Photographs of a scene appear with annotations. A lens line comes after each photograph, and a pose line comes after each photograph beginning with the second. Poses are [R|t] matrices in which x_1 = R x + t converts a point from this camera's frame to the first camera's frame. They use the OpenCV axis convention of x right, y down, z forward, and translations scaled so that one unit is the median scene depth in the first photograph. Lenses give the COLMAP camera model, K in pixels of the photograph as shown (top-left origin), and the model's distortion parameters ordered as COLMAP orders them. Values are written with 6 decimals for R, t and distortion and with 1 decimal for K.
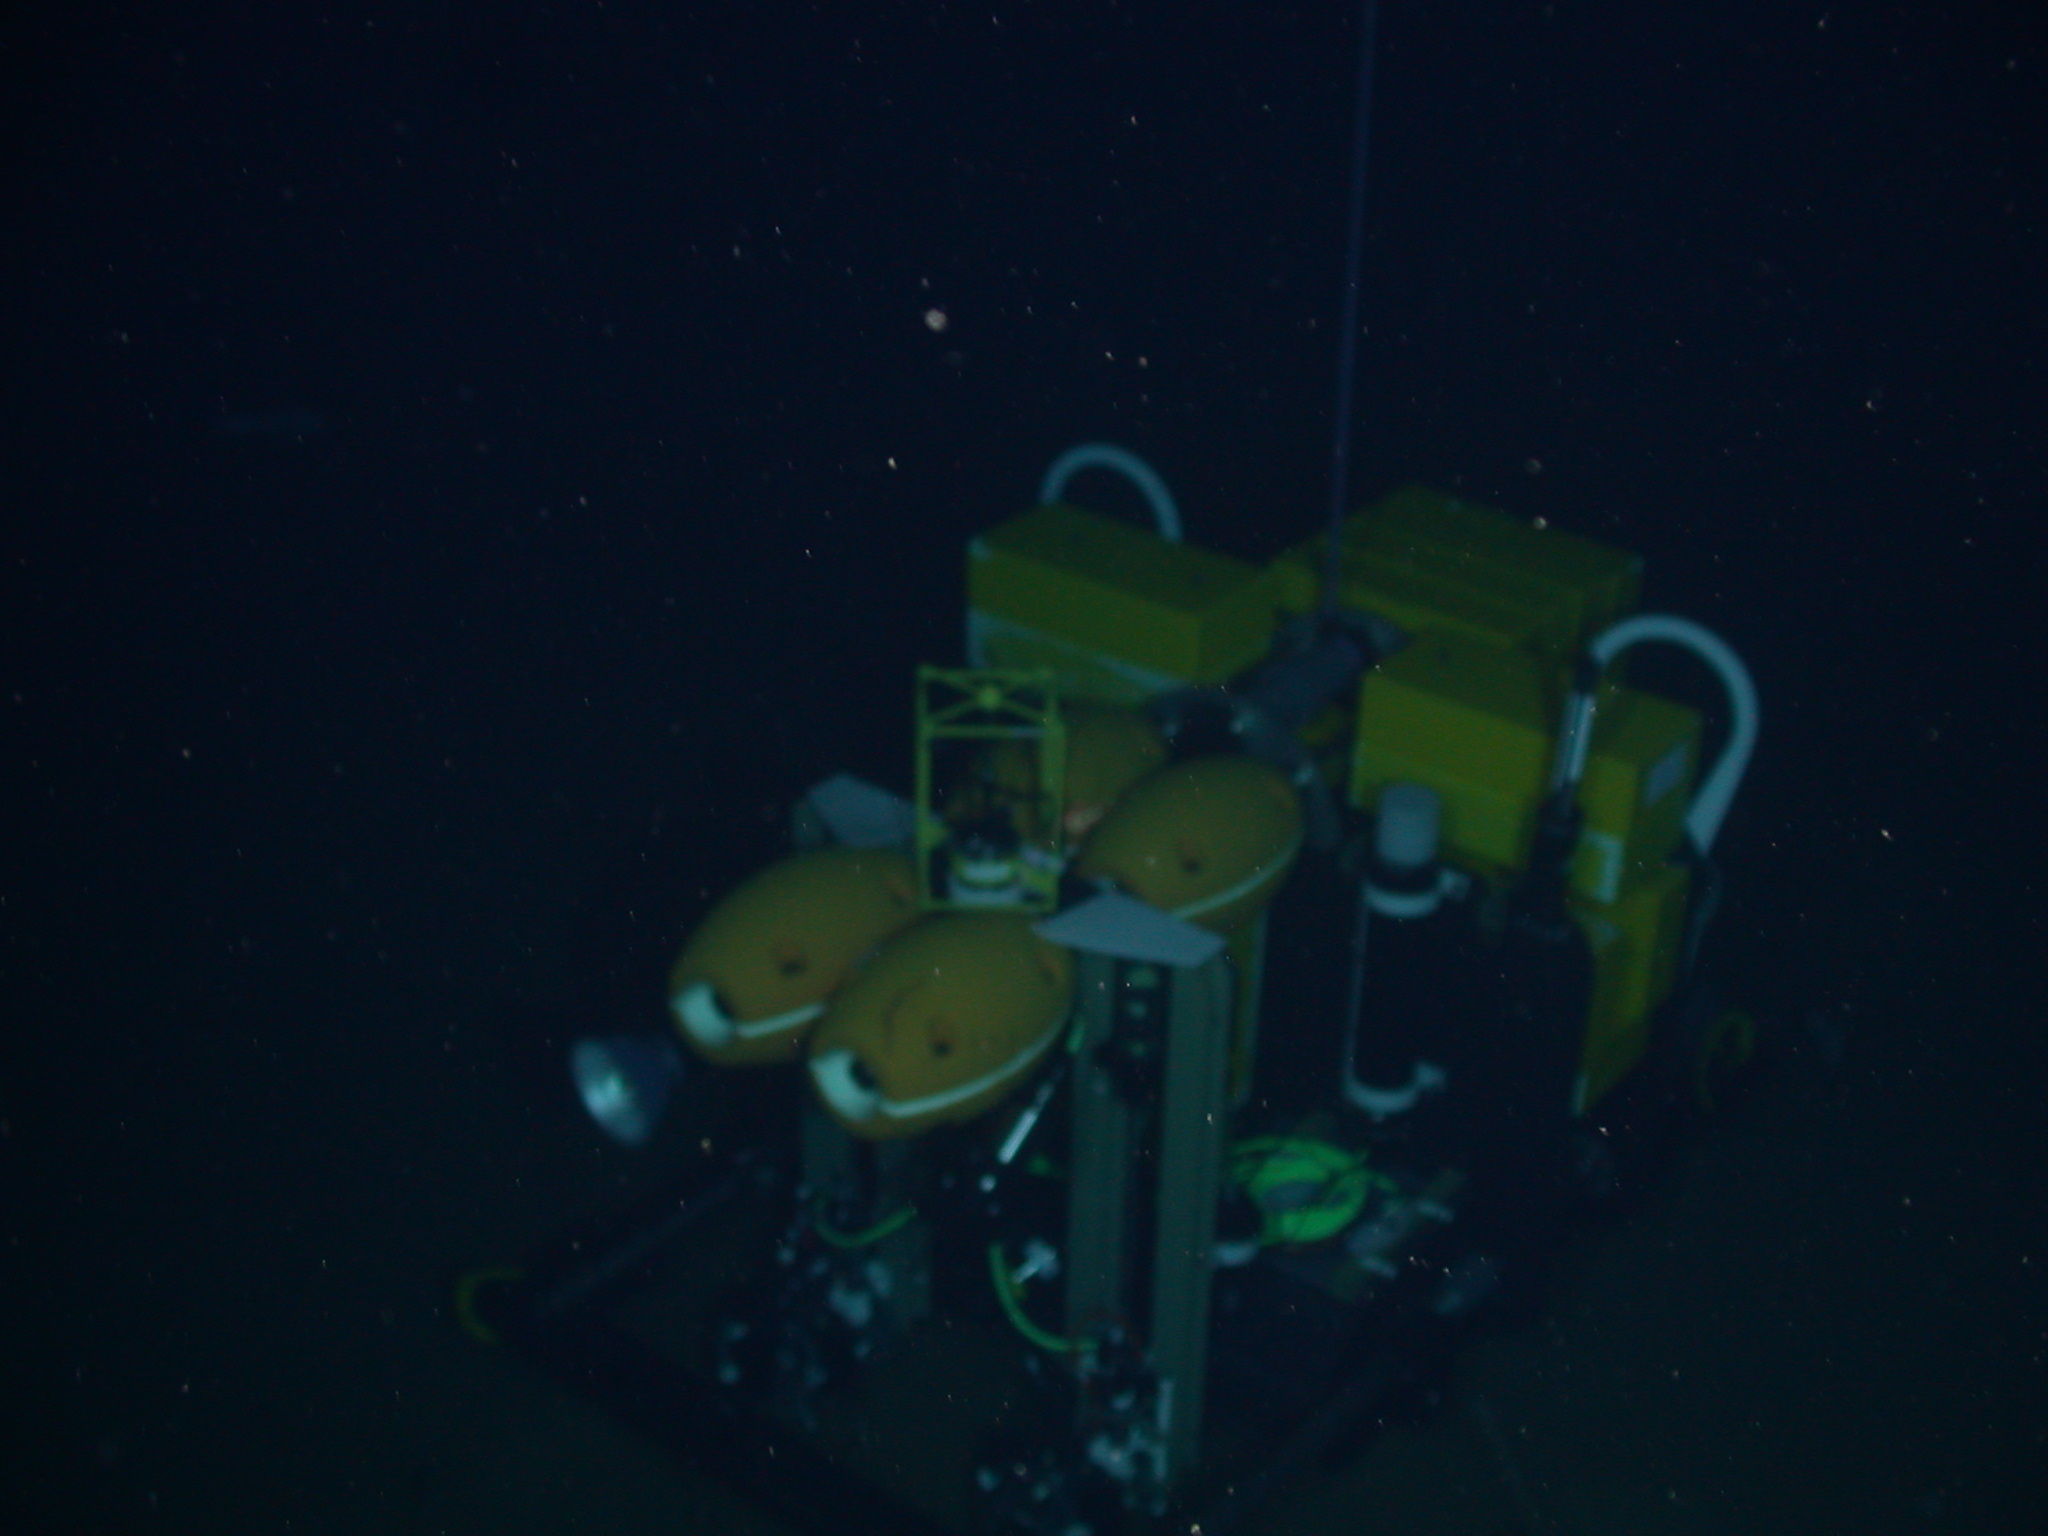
lens RADIAL K [[2707.0, 0, 1032.3], [0, 2707.0, 818.1], [0, 0, 1]] dist [-0.147527, 0.000000]
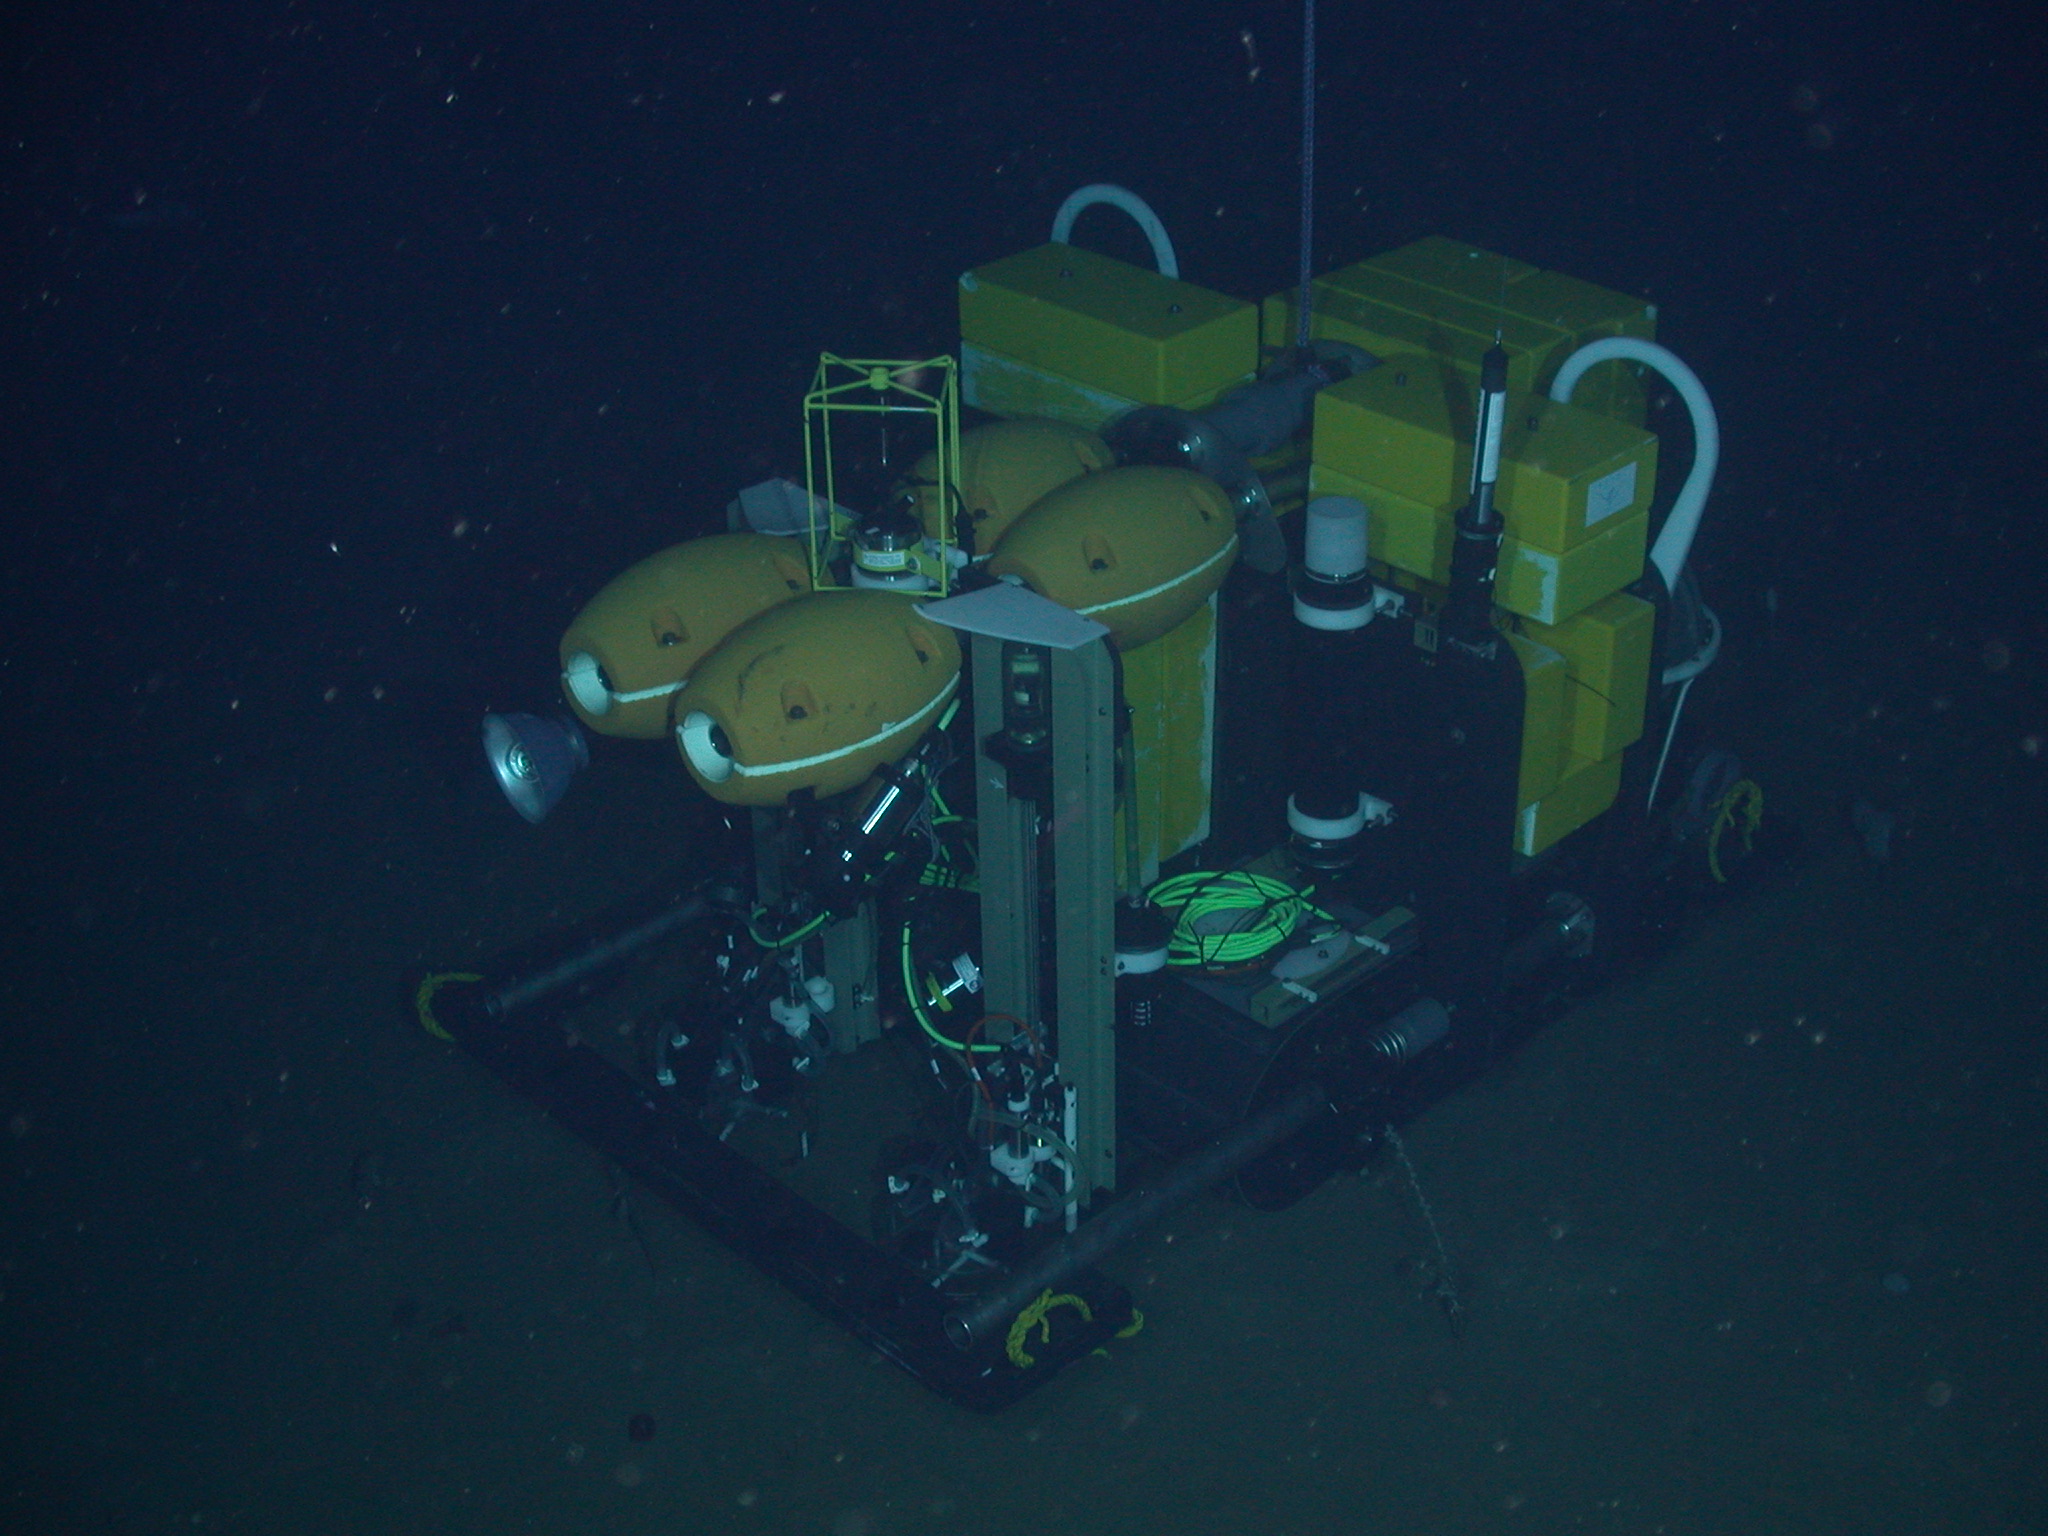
lens RADIAL K [[2707.0, 0, 1037.0], [0, 2707.0, 812.9], [0, 0, 1]] dist [-0.147527, 0.000000]
pose [[0.991066, 0.033450, -0.129112, 0.156252], [-0.030731, 0.999263, 0.022995, 0.080932], [0.129787, -0.018822, 0.991363, 0.013562]]
